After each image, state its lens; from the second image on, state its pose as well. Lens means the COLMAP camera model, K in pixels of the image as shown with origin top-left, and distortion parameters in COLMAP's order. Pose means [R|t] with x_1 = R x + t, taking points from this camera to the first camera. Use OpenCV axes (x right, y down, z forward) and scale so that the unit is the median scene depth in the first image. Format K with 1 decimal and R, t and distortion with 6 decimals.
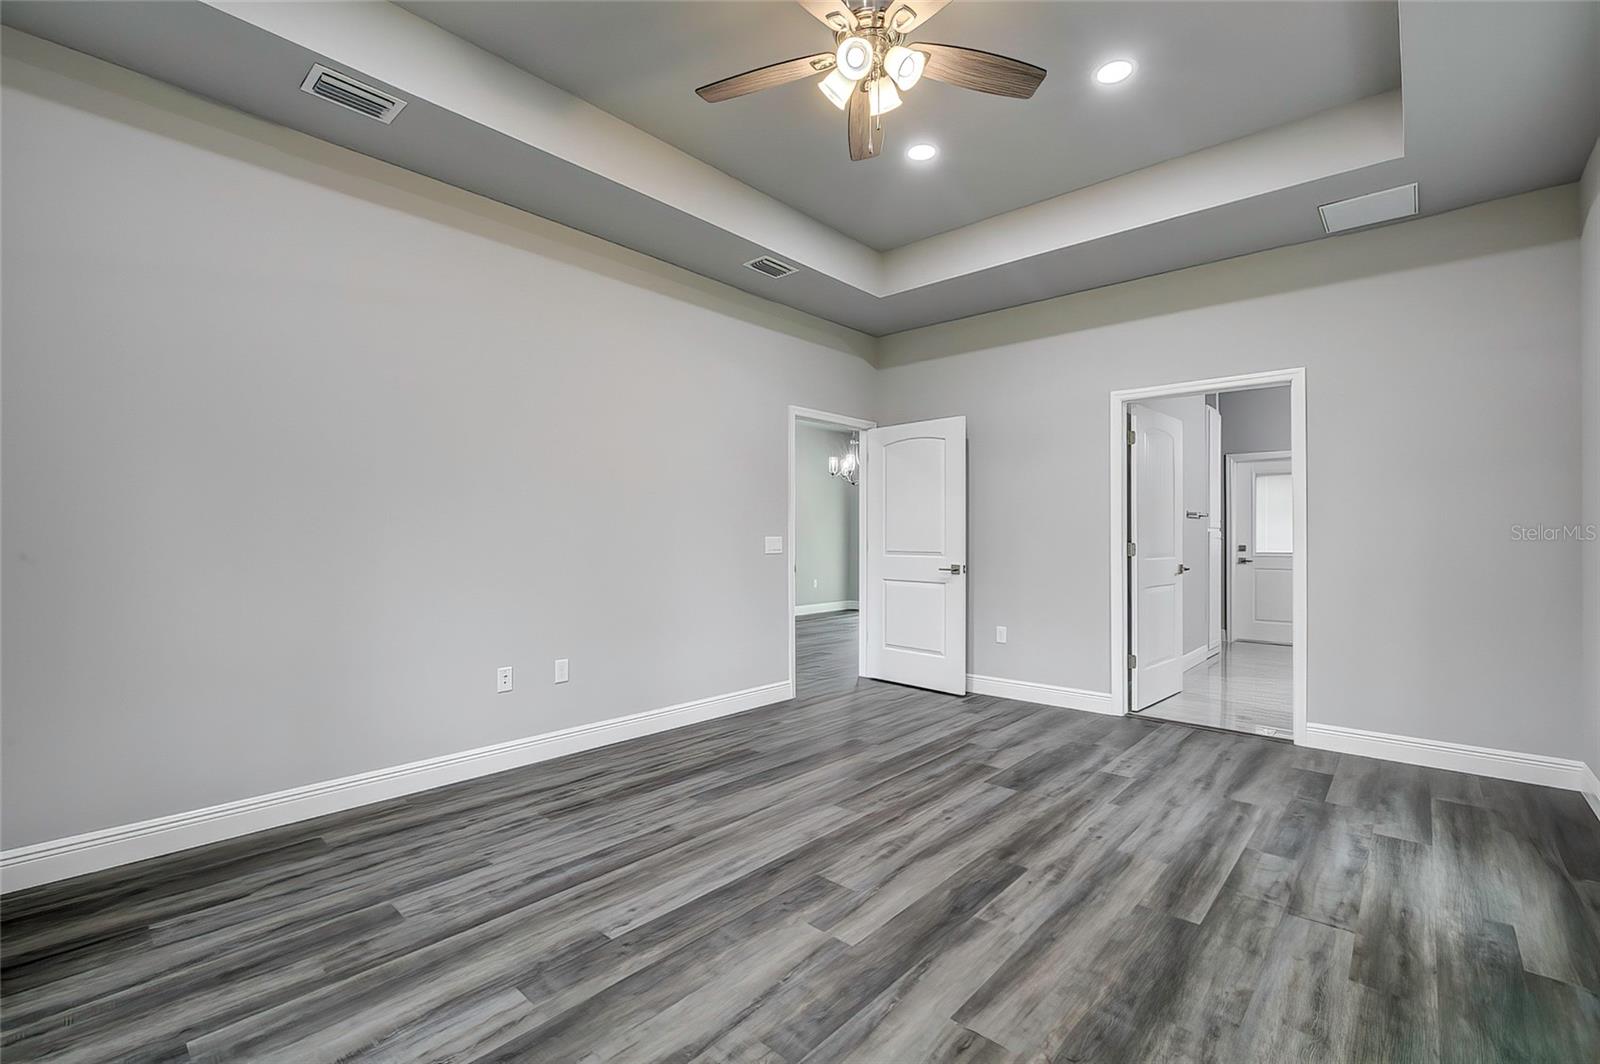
lens RADIAL K [[694.4, 0, 800.7], [0, 694.4, 534.2], [0, 0, 1]] dist [-0.016771, 0.000721]
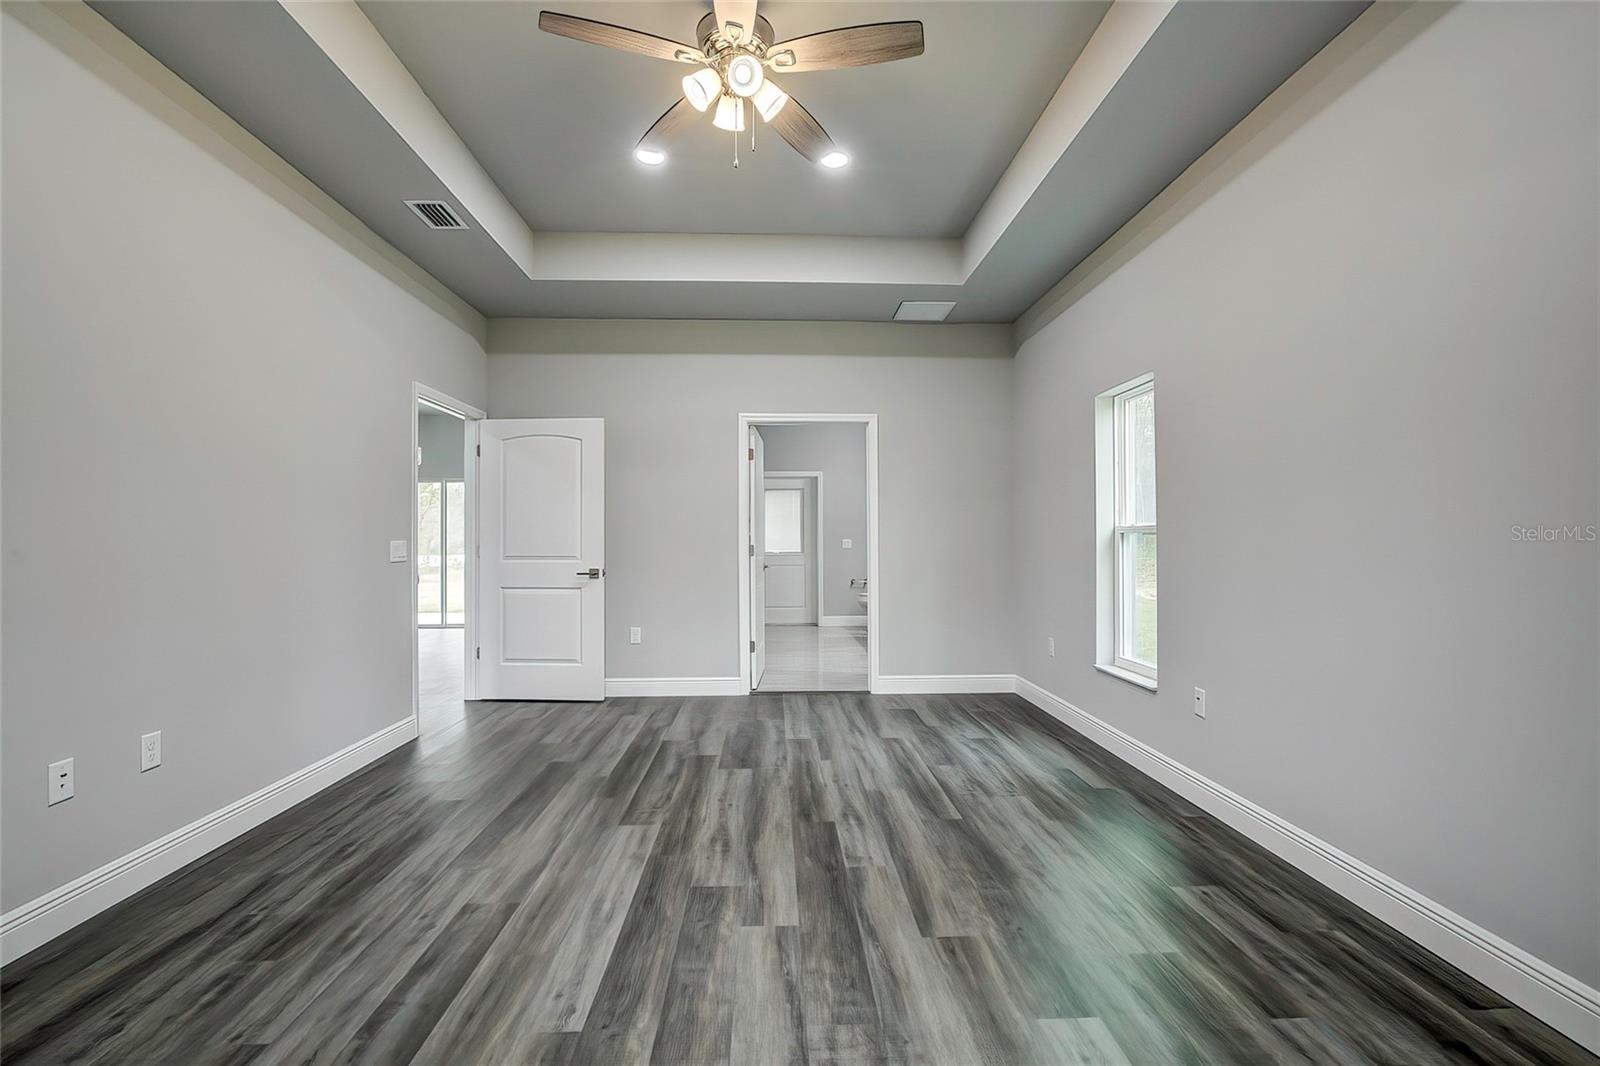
lens RADIAL K [[701.7, 0, 798.0], [0, 701.7, 533.8], [0, 0, 1]] dist [-0.015809, 0.000258]
pose [[0.717957, 0.002823, 0.696082, -0.477221], [0.000983, 0.999987, -0.005070, 0.000056], [-0.696087, 0.004325, 0.717945, 0.160934]]
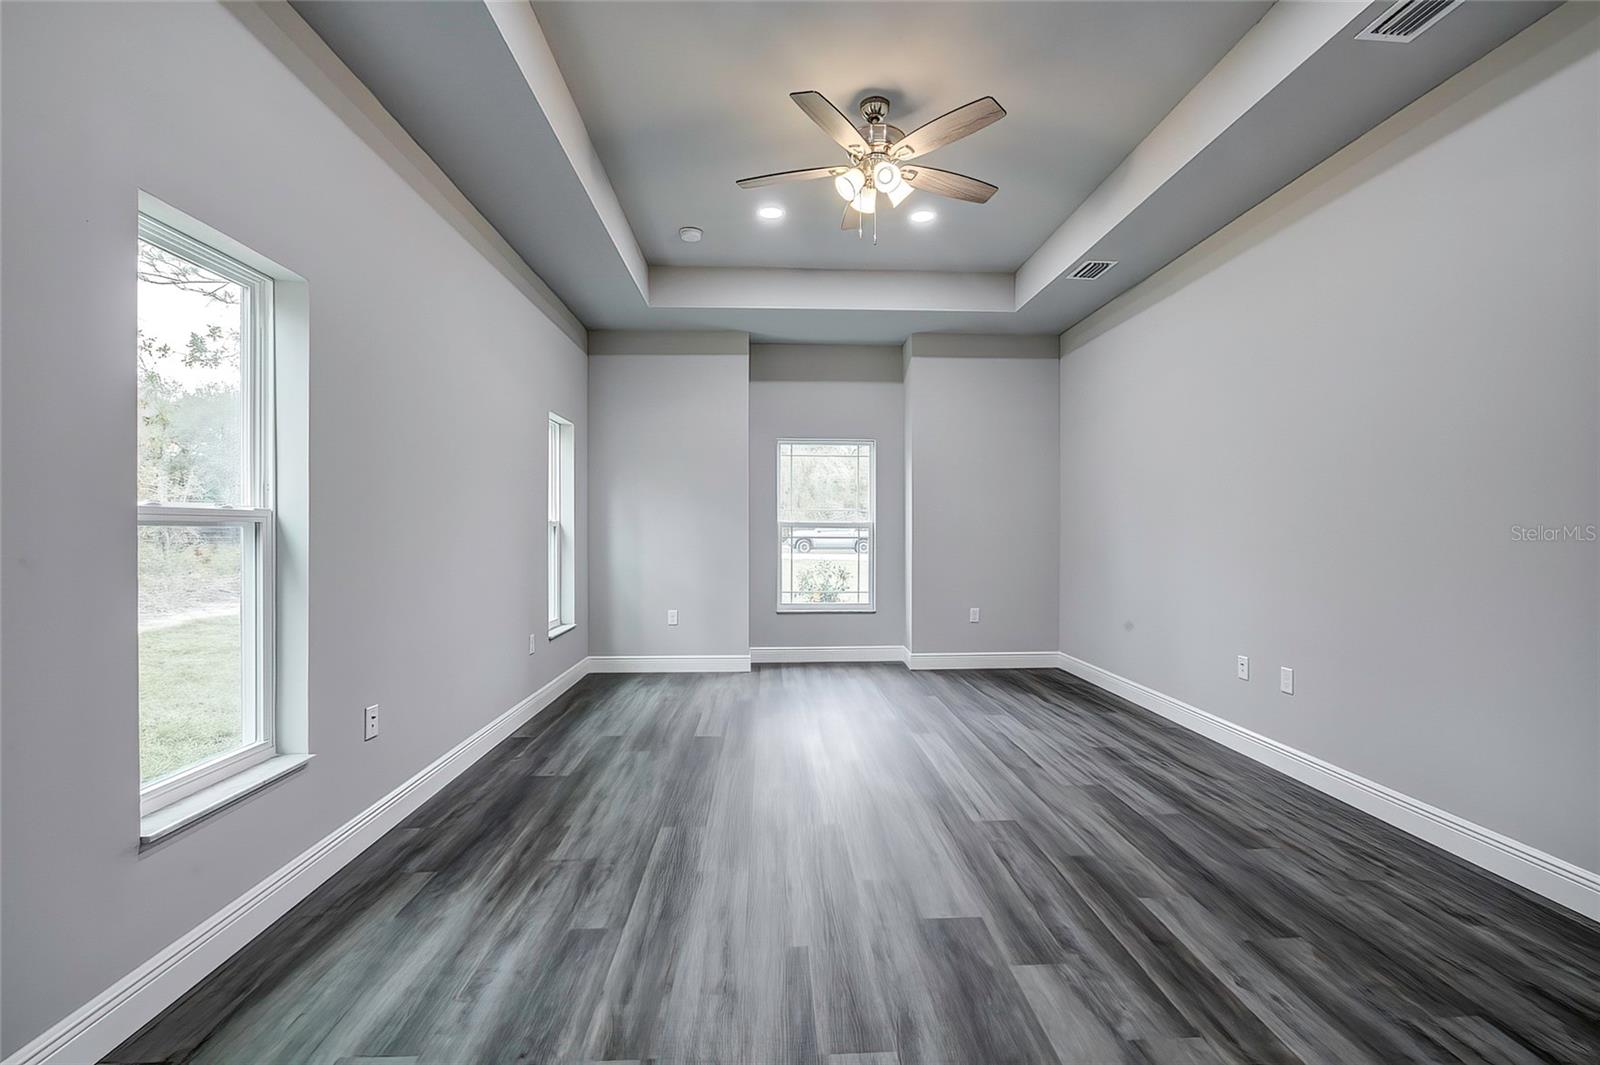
lens RADIAL K [[701.7, 0, 798.0], [0, 701.7, 533.3], [0, 0, 1]] dist [-0.015809, 0.000258]
pose [[-0.714879, 0.001880, -0.699245, 0.988853], [0.002200, 0.999997, 0.000439, 0.004440], [0.699244, -0.001225, -0.714882, 1.593157]]
